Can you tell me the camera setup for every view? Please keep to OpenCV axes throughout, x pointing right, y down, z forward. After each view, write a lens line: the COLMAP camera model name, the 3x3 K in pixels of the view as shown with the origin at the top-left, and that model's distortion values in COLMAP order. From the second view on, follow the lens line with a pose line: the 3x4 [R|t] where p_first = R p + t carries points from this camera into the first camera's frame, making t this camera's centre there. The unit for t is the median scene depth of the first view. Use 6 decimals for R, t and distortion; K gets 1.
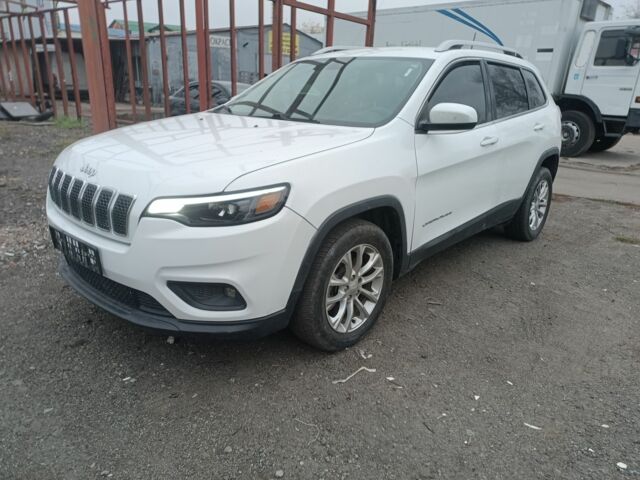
lens RADIAL K [[461.8, 0, 319.7], [0, 461.8, 232.0], [0, 0, 1]] dist [0.042312, -0.006709]
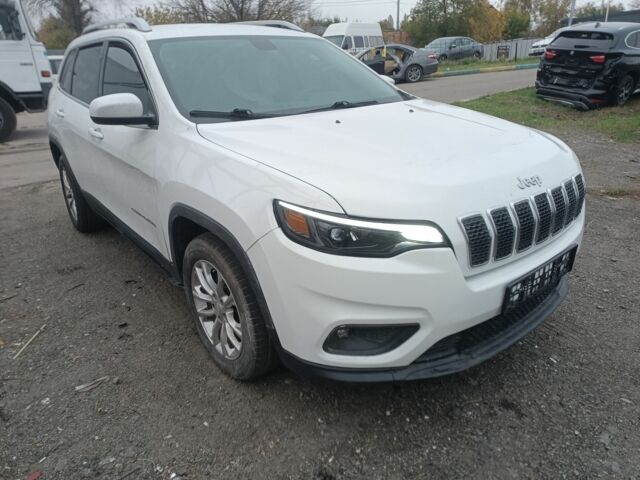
lens RADIAL K [[461.8, 0, 319.7], [0, 461.8, 232.0], [0, 0, 1]] dist [0.042312, -0.006709]
pose [[0.146604, -0.385281, 0.911080, -1.186107], [0.337794, 0.885165, 0.319966, -0.393811], [-0.929732, 0.260849, 0.259914, 1.027297]]
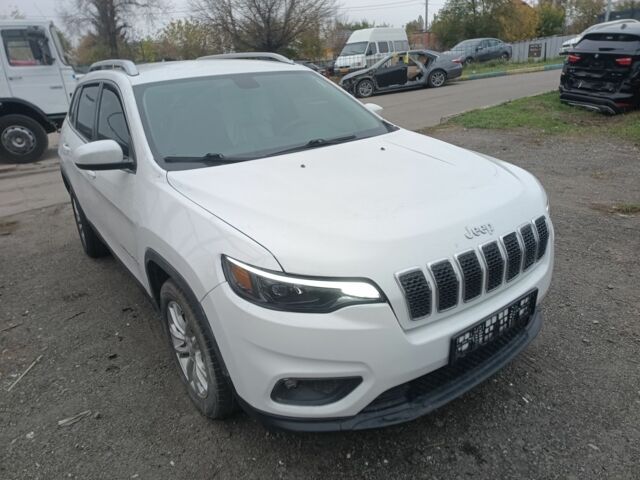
lens RADIAL K [[461.8, 0, 319.7], [0, 461.8, 232.0], [0, 0, 1]] dist [0.042312, -0.006709]
pose [[0.204074, -0.380562, 0.901957, -1.155104], [0.367941, 0.883611, 0.289572, -0.421041], [-0.907179, 0.272773, 0.320346, 0.885917]]
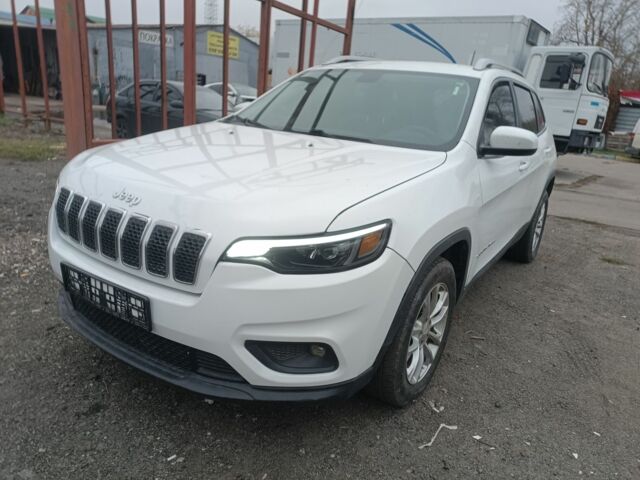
lens RADIAL K [[461.8, 0, 319.7], [0, 461.8, 232.0], [0, 0, 1]] dist [0.042312, -0.006709]
pose [[0.988773, 0.006741, 0.149274, -0.257071], [-0.005083, 0.999921, -0.011487, -0.058345], [-0.149340, 0.010600, 0.988729, 0.148813]]
